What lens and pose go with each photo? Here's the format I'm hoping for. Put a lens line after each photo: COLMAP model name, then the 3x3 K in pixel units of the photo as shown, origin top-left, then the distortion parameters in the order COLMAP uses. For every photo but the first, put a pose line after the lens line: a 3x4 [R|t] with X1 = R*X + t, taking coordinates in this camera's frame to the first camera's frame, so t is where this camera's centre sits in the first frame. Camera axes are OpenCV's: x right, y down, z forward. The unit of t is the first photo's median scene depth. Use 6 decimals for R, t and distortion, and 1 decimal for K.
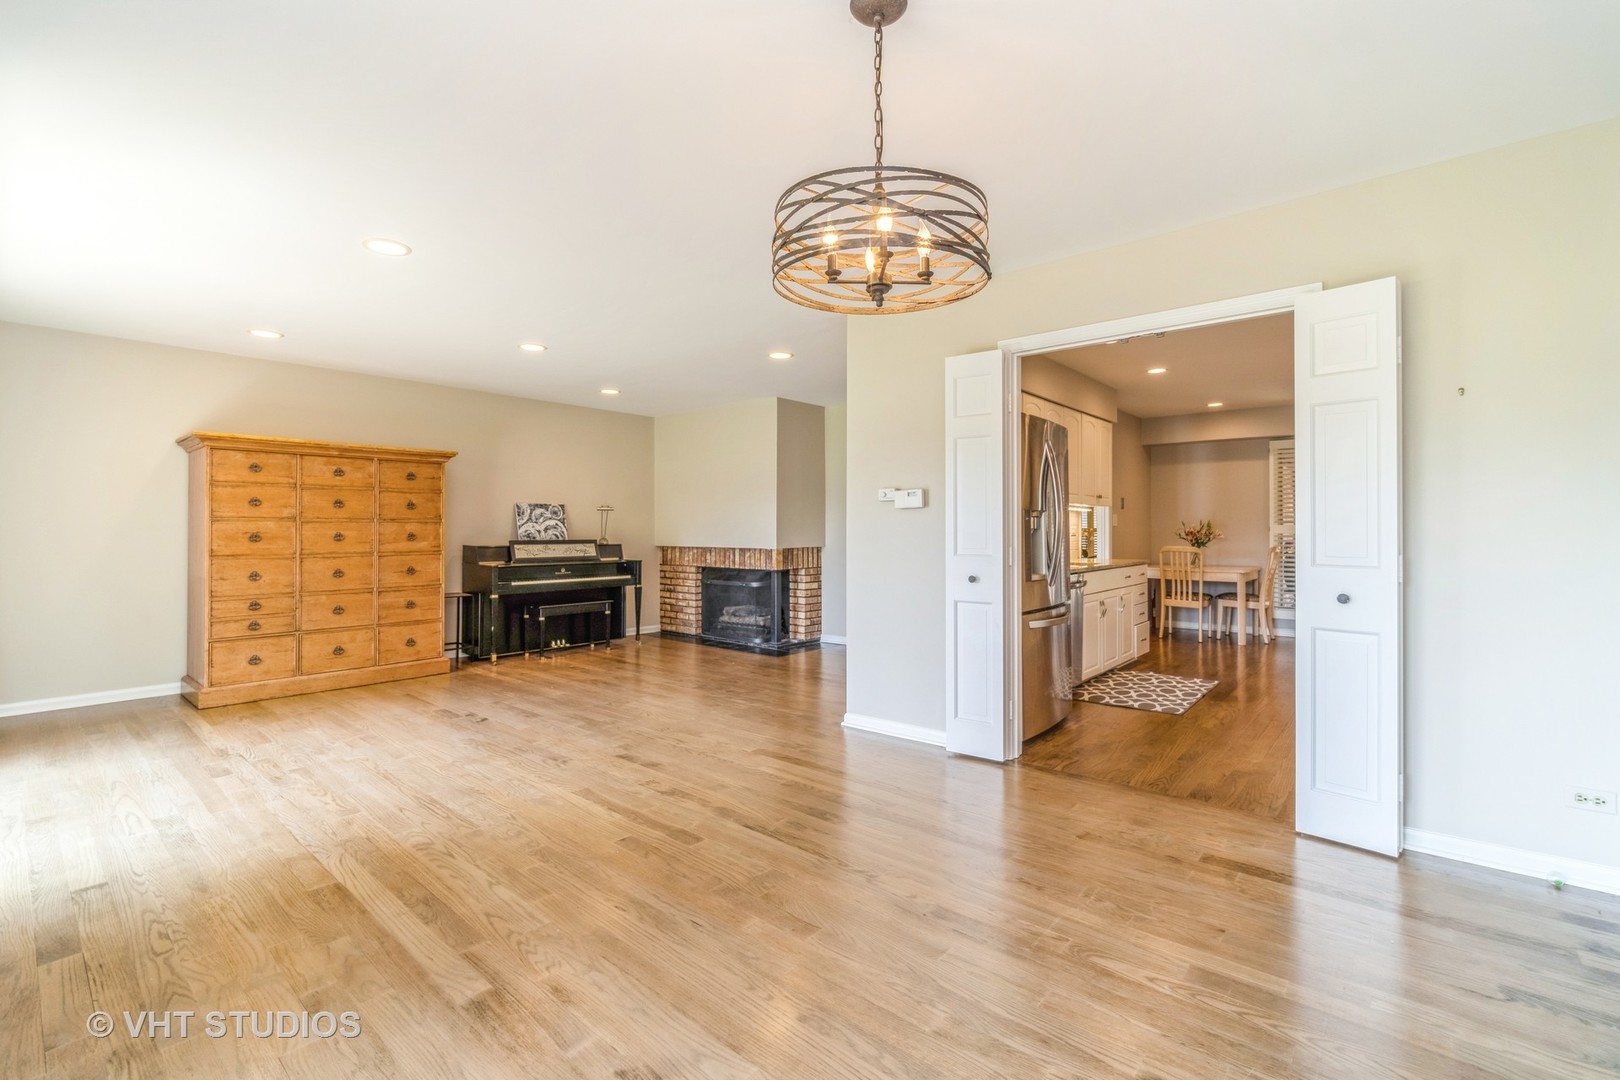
lens RADIAL K [[704.9, 0, 820.0], [0, 704.9, 542.2], [0, 0, 1]] dist [-0.011083, 0.001684]
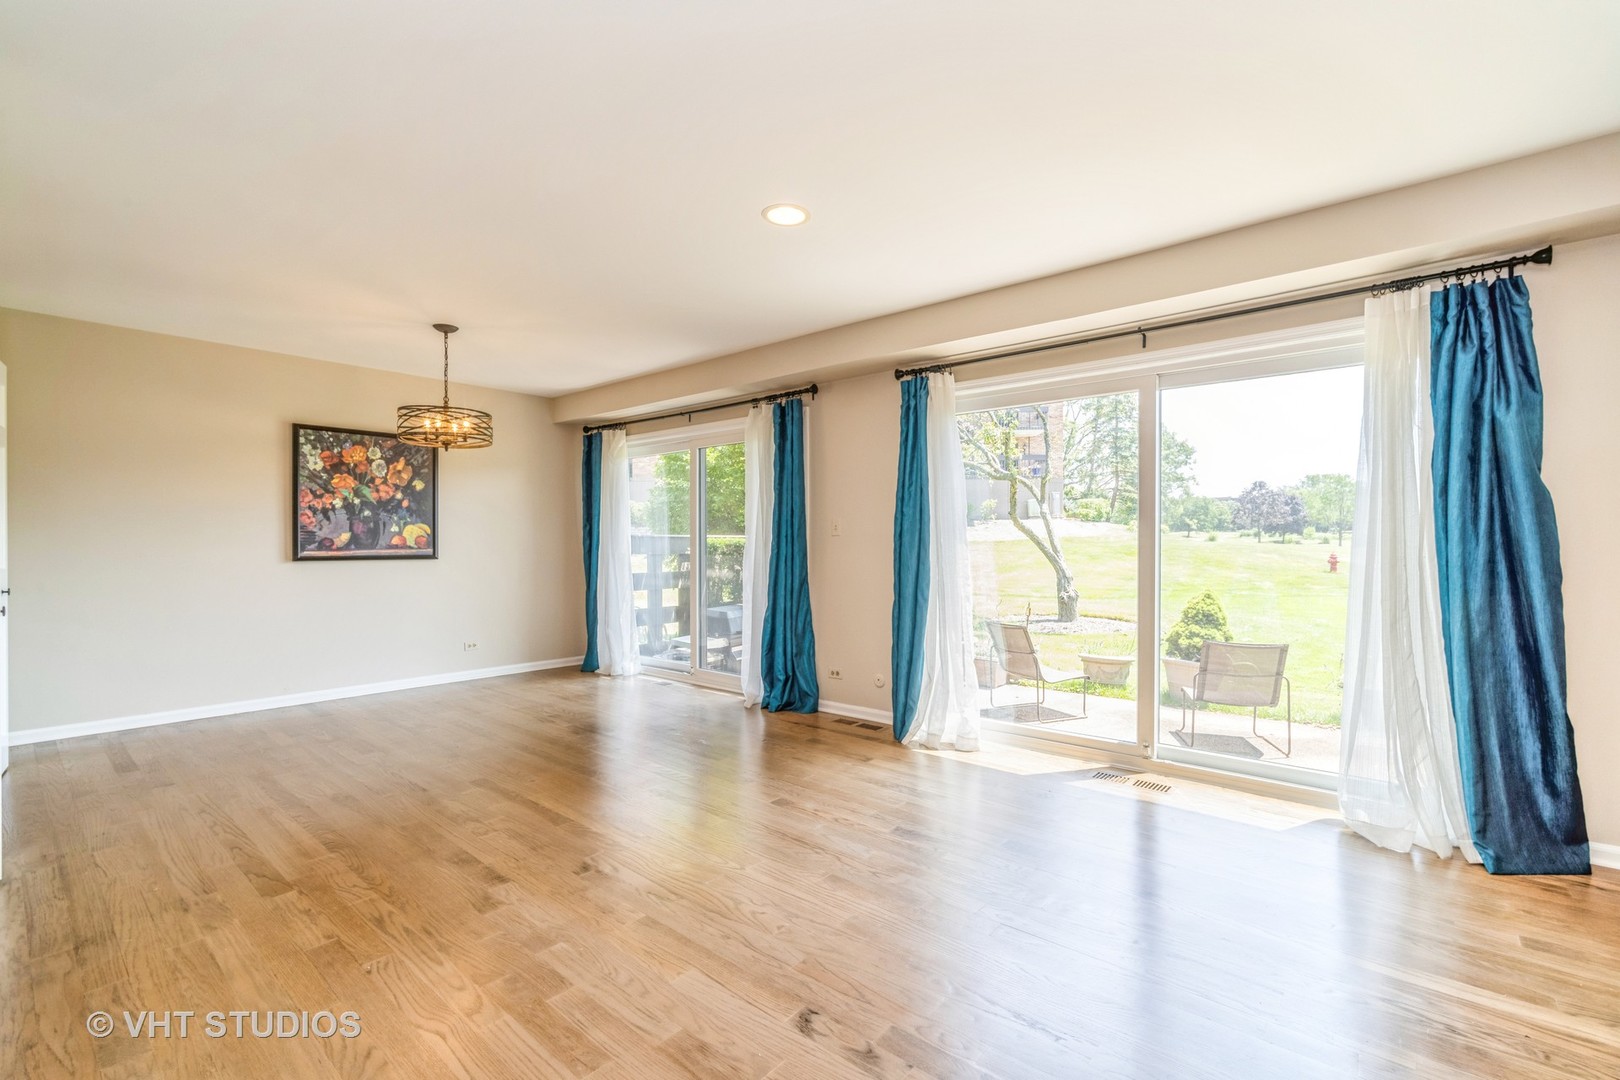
lens RADIAL K [[704.9, 0, 810.5], [0, 704.9, 545.1], [0, 0, 1]] dist [-0.011083, 0.001684]
pose [[-0.999994, -0.000032, 0.003544, -0.421143], [0.000048, 0.999742, 0.022733, -0.019540], [-0.003544, 0.022733, -0.999735, 1.206908]]
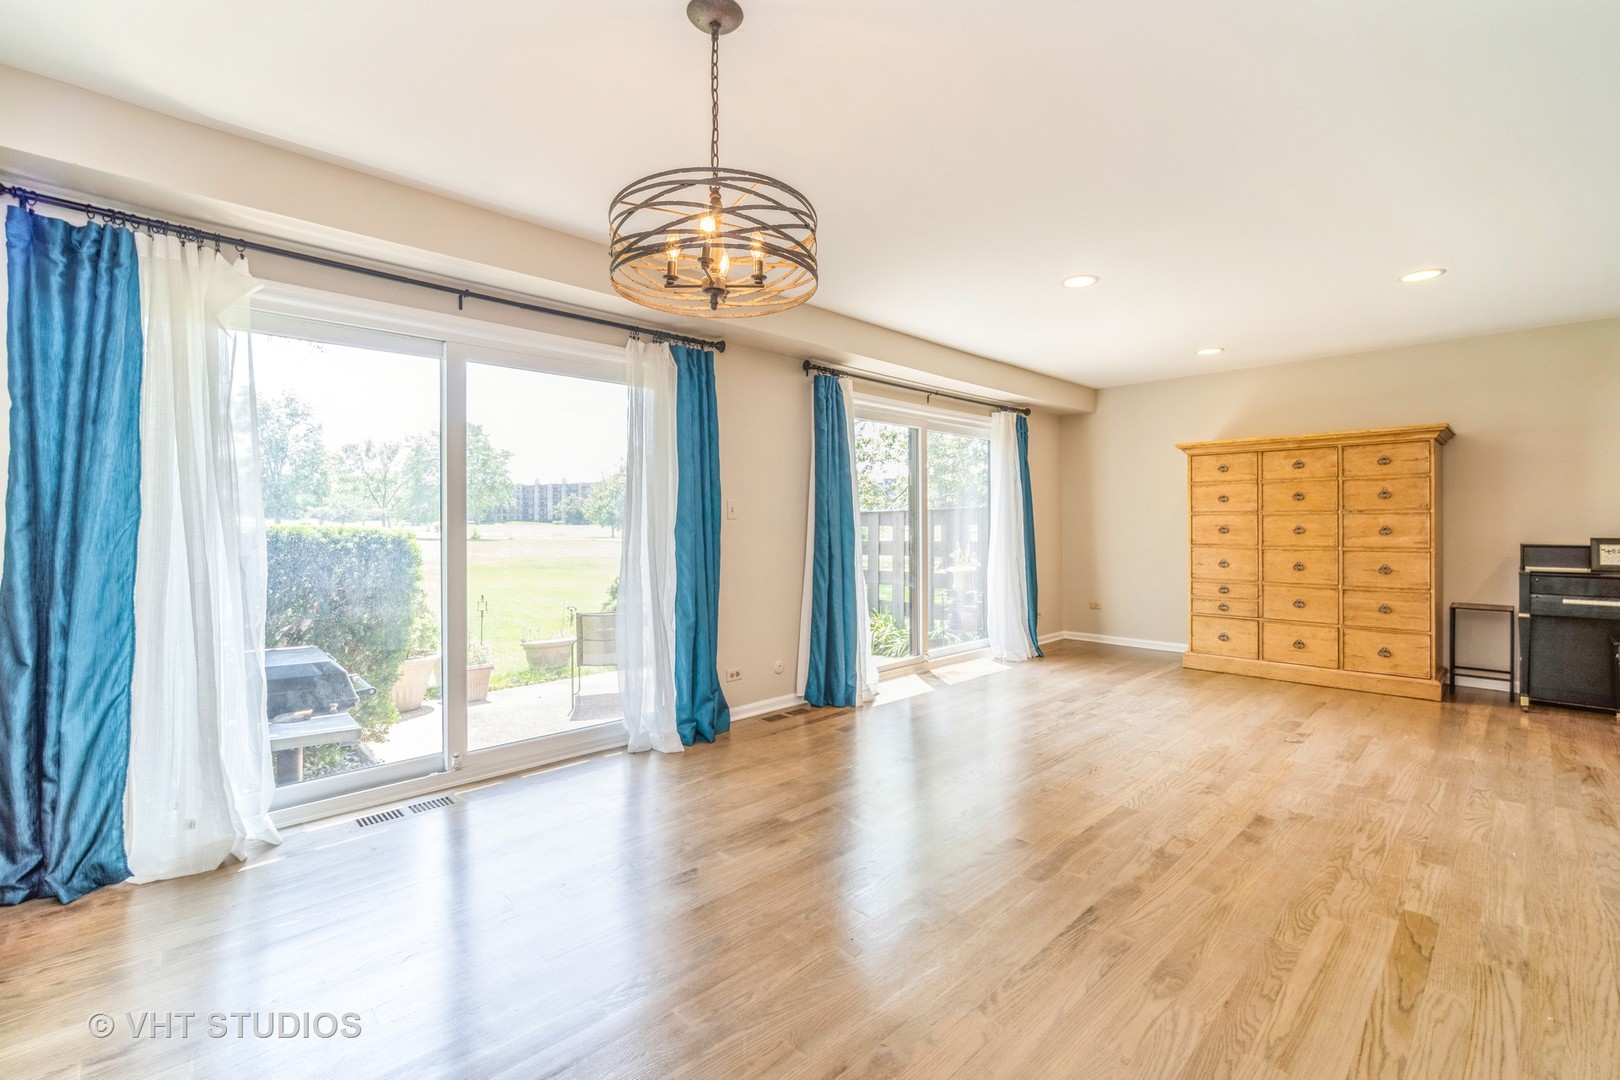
lens RADIAL K [[704.9, 0, 814.5], [0, 704.9, 523.5], [0, 0, 1]] dist [-0.011083, 0.001684]
pose [[-0.097176, -0.001782, -0.995266, 0.381592], [-0.014726, 0.999892, -0.000353, -0.006240], [0.995158, 0.014622, -0.097191, 0.427833]]
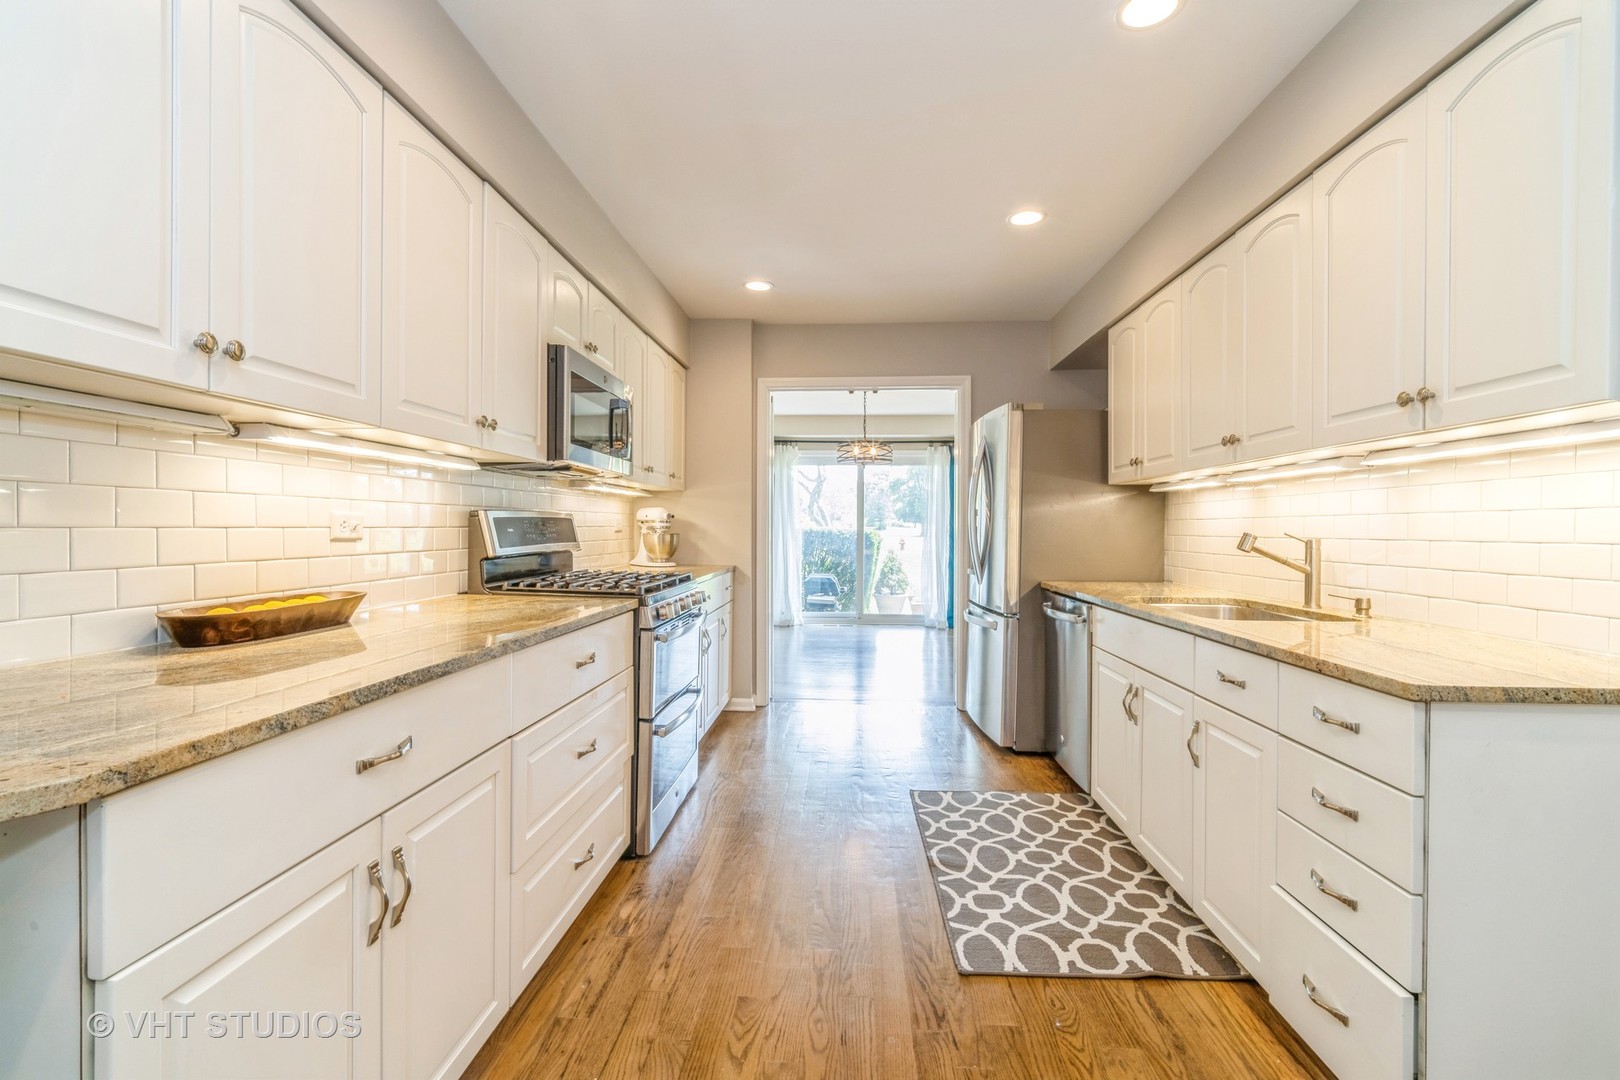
lens RADIAL K [[704.9, 0, 799.8], [0, 704.9, 535.0], [0, 0, 1]] dist [-0.011083, 0.001684]
pose [[-0.808653, 0.002144, -0.588282, 0.901836], [-0.014631, 0.999611, 0.023756, -0.020101], [0.588104, 0.027817, -0.808307, 1.336170]]
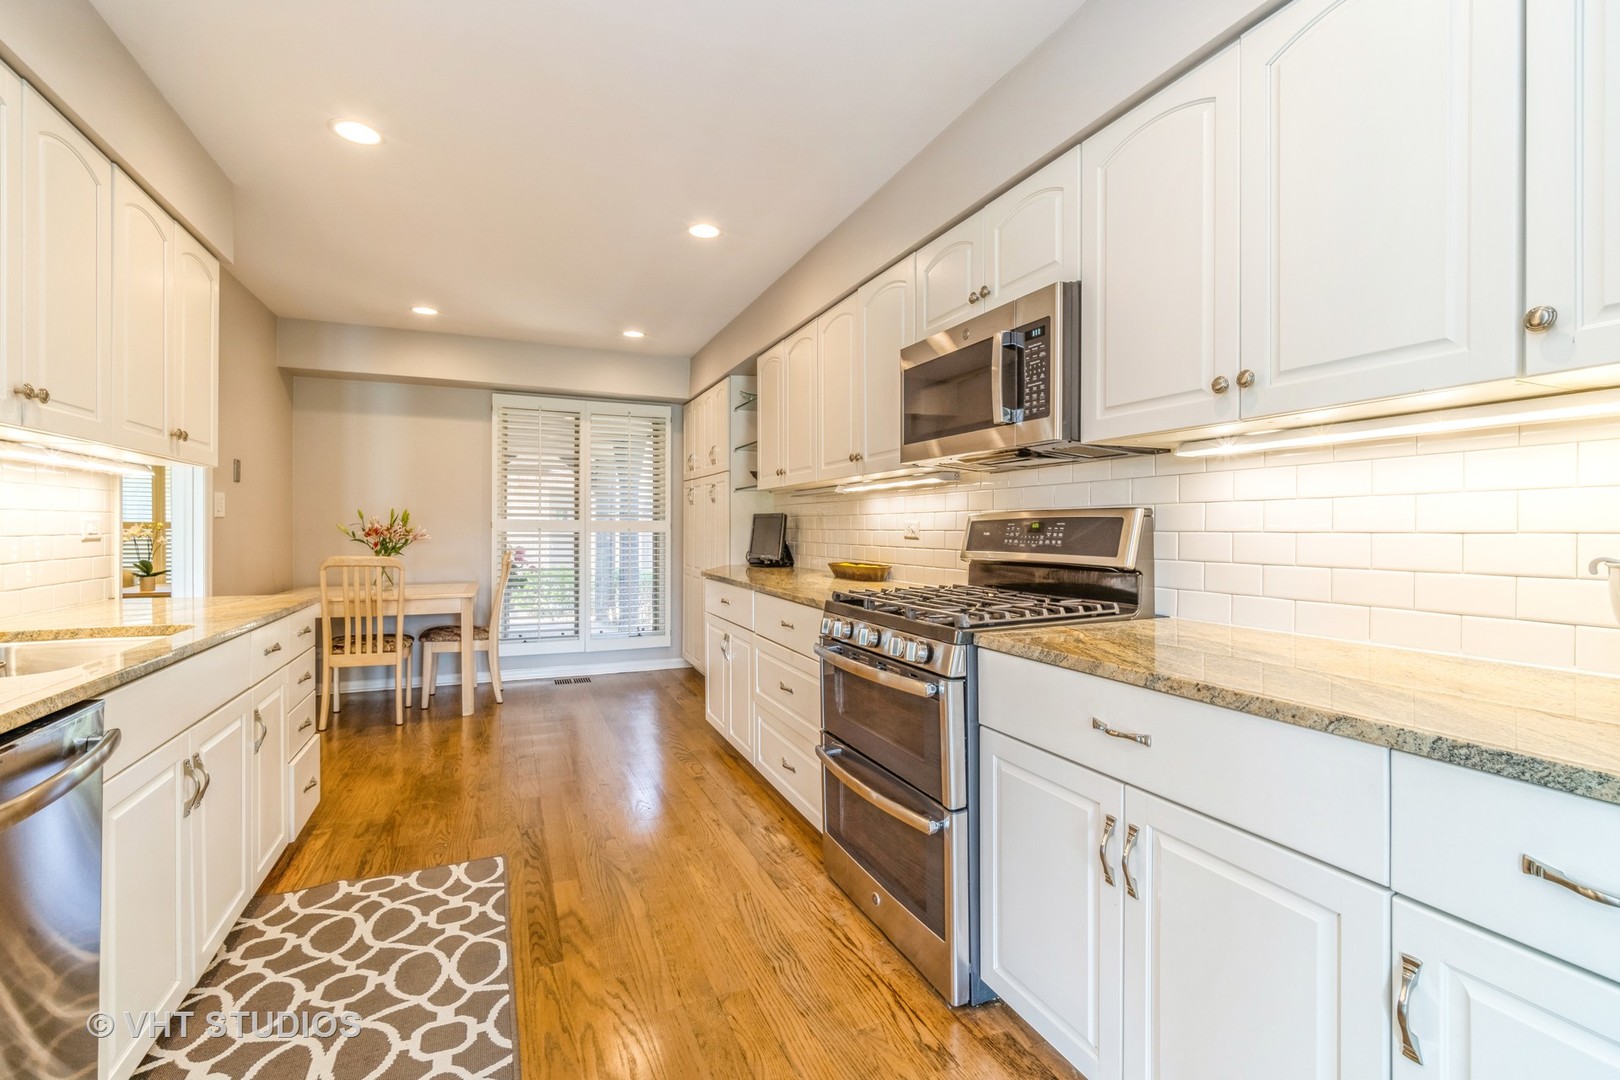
lens RADIAL K [[704.9, 0, 805.9], [0, 704.9, 527.8], [0, 0, 1]] dist [-0.011083, 0.001684]
pose [[0.443761, 0.002846, 0.896140, 0.269310], [0.012263, 0.999882, -0.009248, -0.009423], [-0.896061, 0.015093, 0.443674, 0.682354]]
